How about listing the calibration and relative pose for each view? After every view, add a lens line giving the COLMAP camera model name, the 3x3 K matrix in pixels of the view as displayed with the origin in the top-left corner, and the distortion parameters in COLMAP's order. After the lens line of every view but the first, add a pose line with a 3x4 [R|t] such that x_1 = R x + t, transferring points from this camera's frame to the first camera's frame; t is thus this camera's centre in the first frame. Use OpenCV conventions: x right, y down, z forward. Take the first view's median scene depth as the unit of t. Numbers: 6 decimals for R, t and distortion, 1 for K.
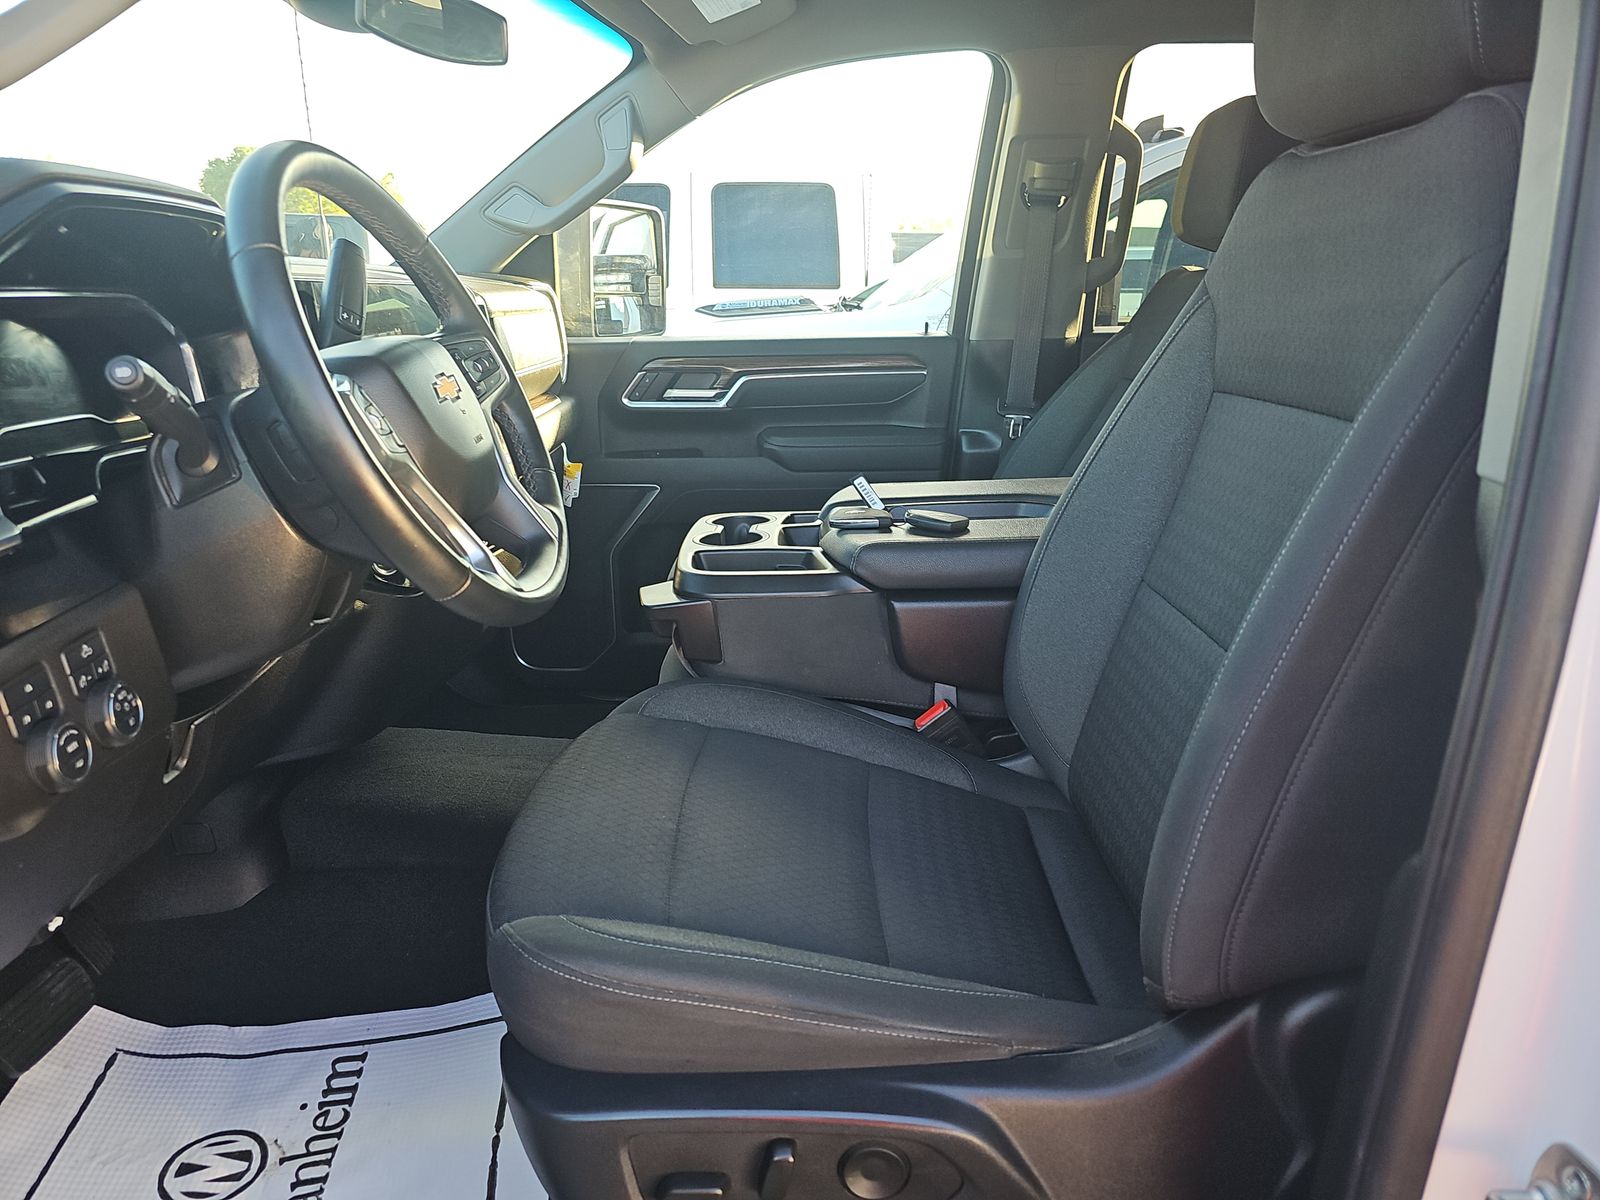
lens RADIAL K [[1062.2, 0, 793.4], [0, 1062.2, 597.2], [0, 0, 1]] dist [0.047723, -0.045985]
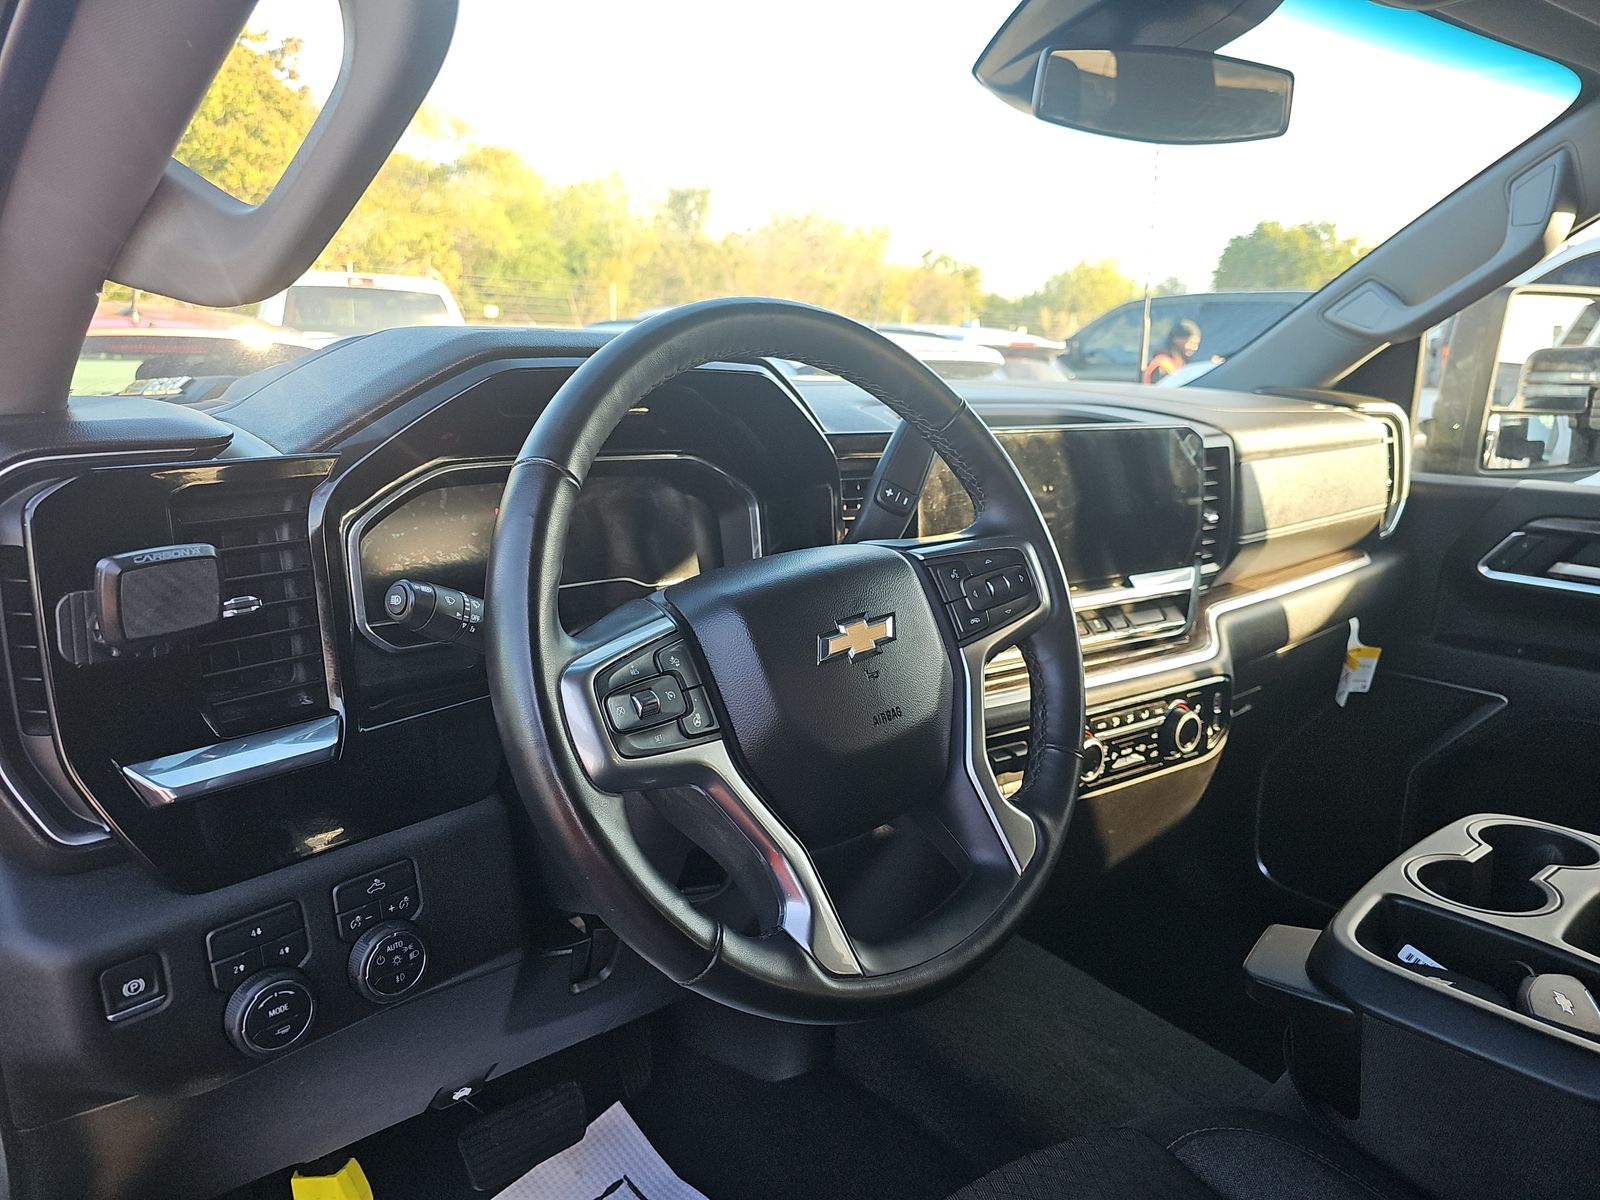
lens RADIAL K [[1062.2, 0, 793.4], [0, 1062.2, 597.2], [0, 0, 1]] dist [0.047723, -0.045985]
pose [[0.671284, 0.173972, -0.720494, 0.077633], [-0.218935, 0.975231, 0.031500, -0.134602], [0.708128, 0.136596, 0.692745, 0.285269]]
